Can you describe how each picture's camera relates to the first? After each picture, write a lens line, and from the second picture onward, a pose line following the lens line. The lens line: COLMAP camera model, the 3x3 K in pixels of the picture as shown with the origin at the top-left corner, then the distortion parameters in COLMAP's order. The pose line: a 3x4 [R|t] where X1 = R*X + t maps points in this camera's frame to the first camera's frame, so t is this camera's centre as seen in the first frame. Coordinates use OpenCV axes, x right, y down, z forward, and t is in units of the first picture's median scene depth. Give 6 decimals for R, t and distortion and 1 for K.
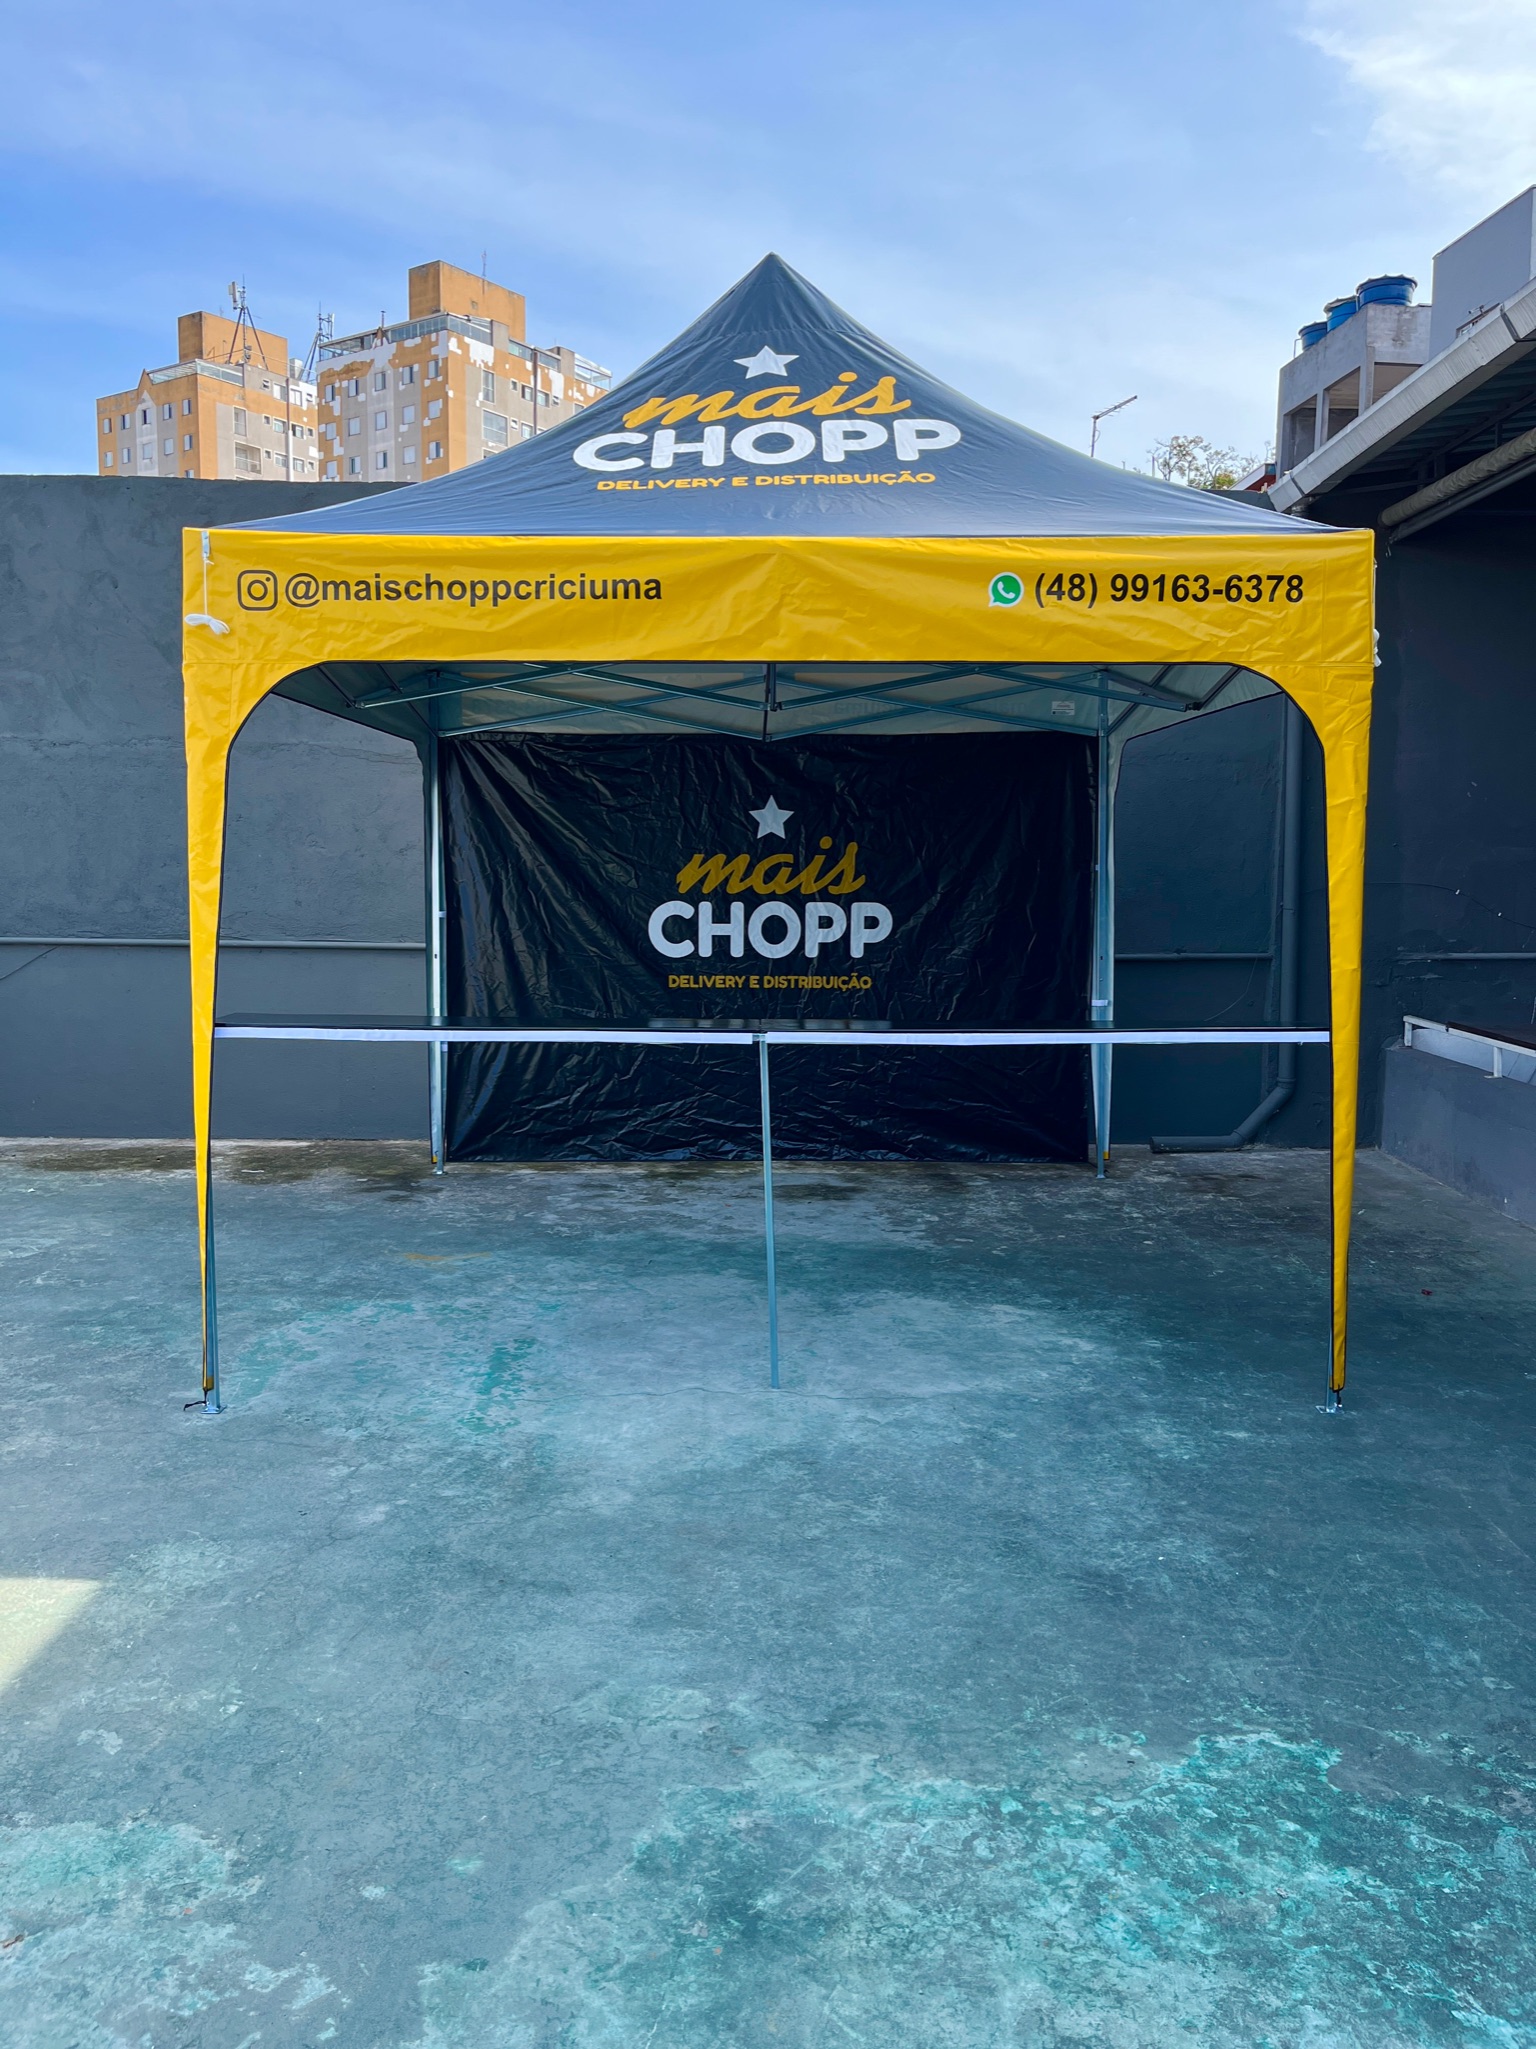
lens RADIAL K [[1554.7, 0, 768.0], [0, 1554.7, 1012.8], [0, 0, 1]] dist [0.057983, -0.071126]
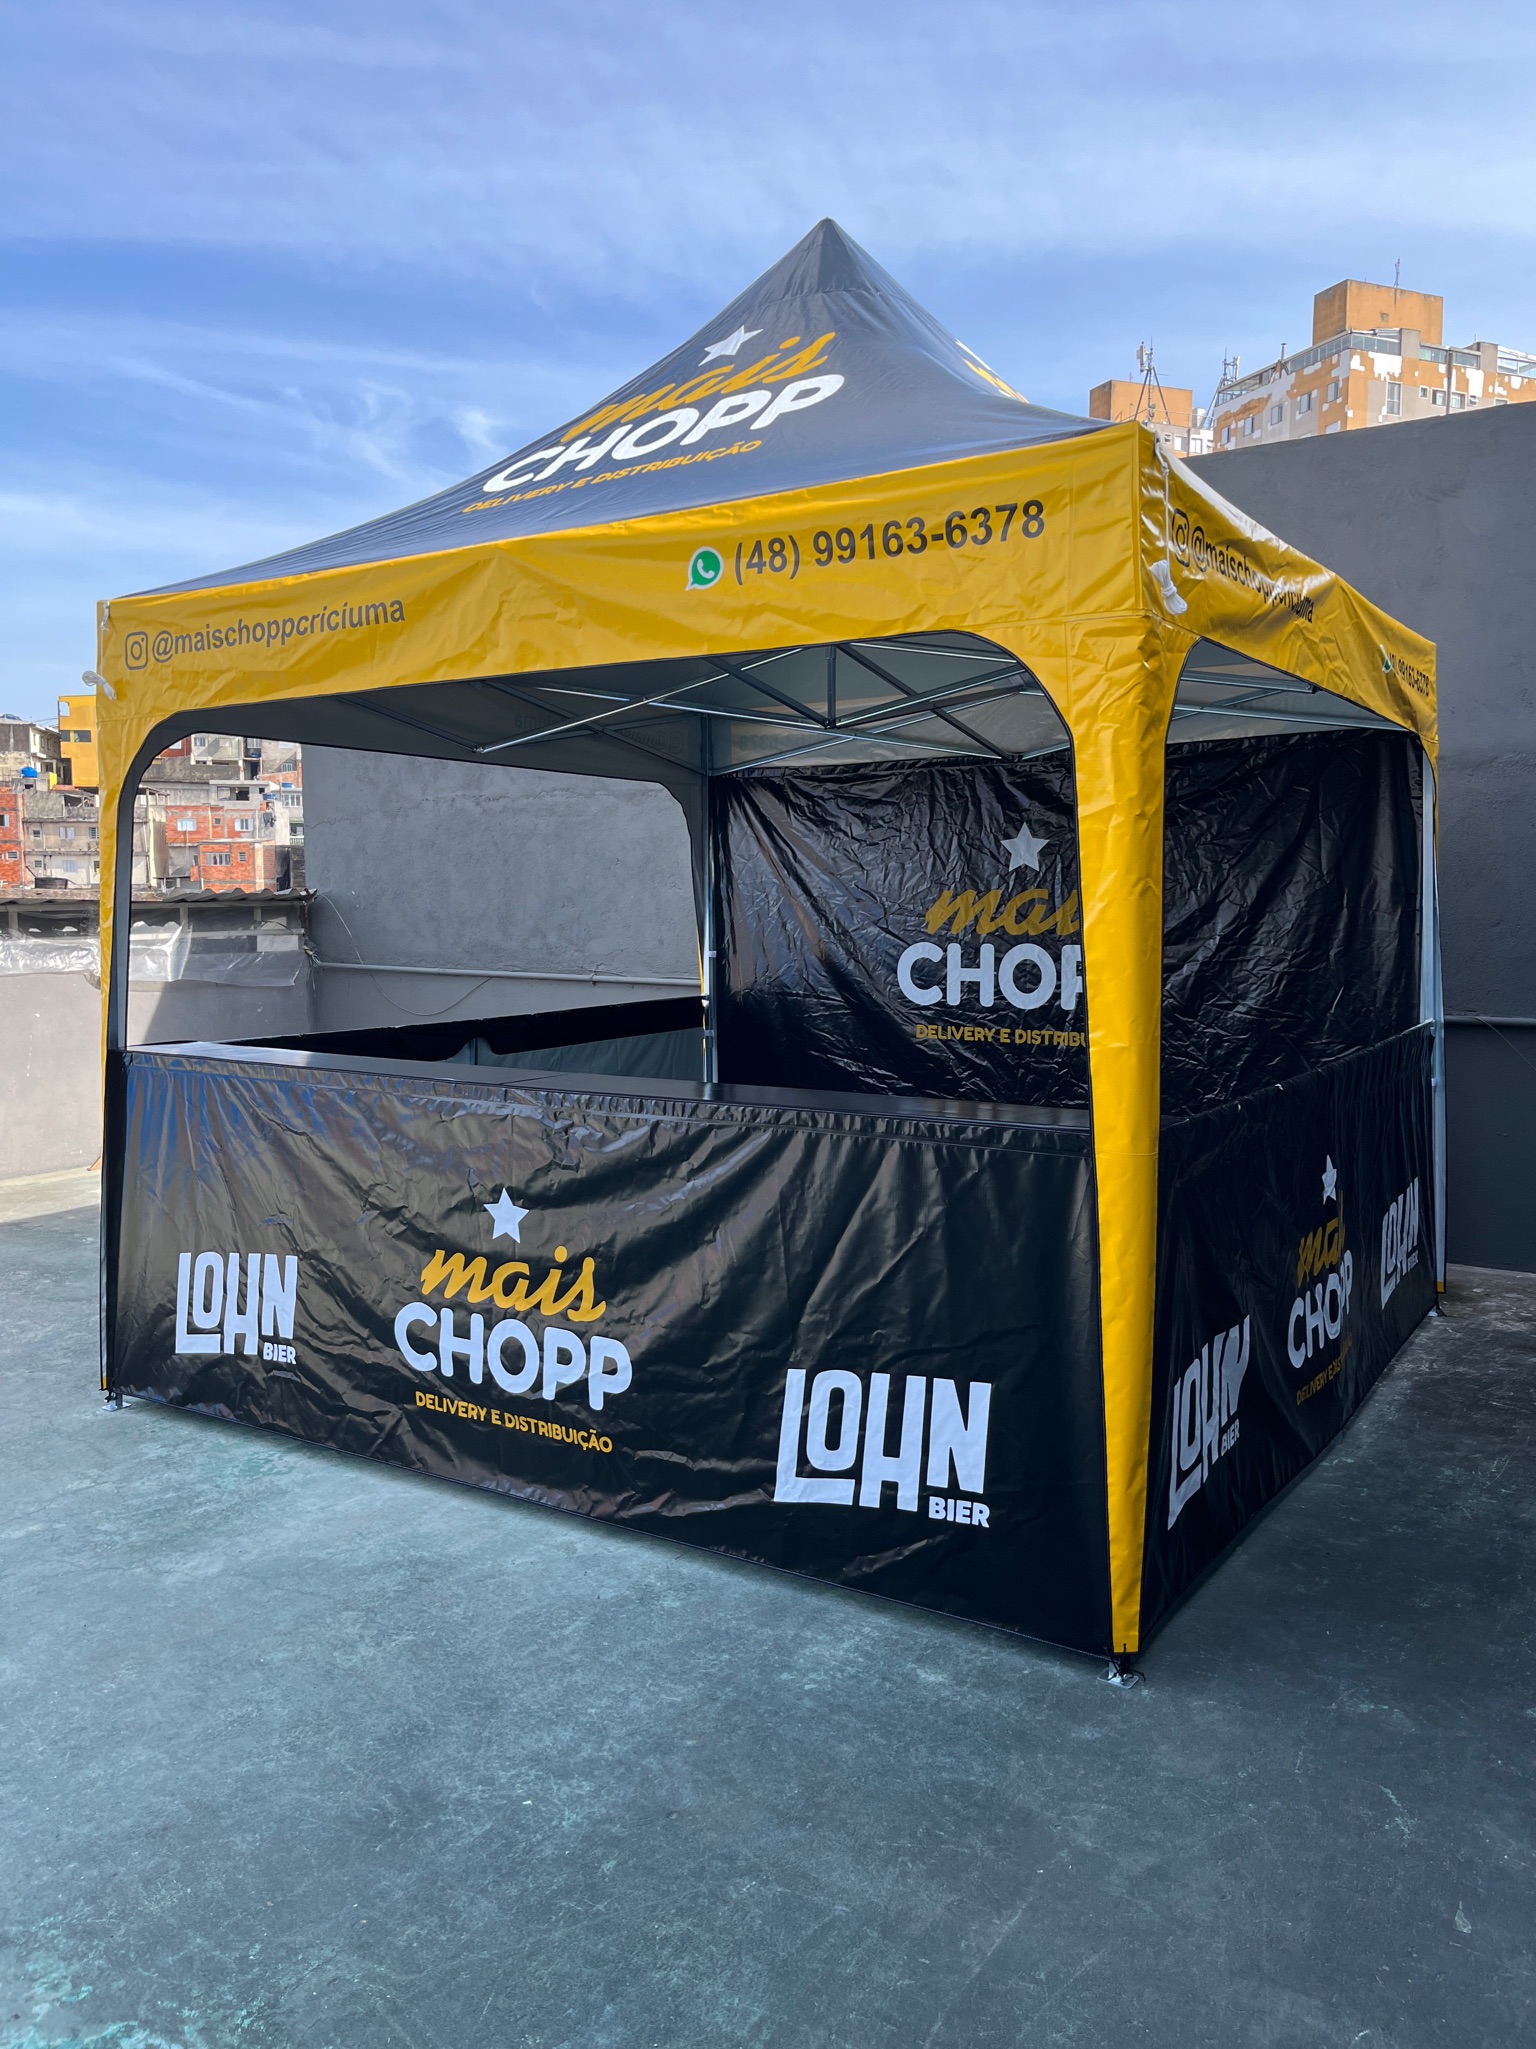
lens RADIAL K [[1554.7, 0, 750.0], [0, 1554.7, 997.5], [0, 0, 1]] dist [0.057983, -0.071126]
pose [[0.840758, 0.028386, -0.540667, 0.510610], [-0.047406, 0.998649, -0.021286, -0.022947], [0.539332, 0.043527, 0.840967, 0.270349]]
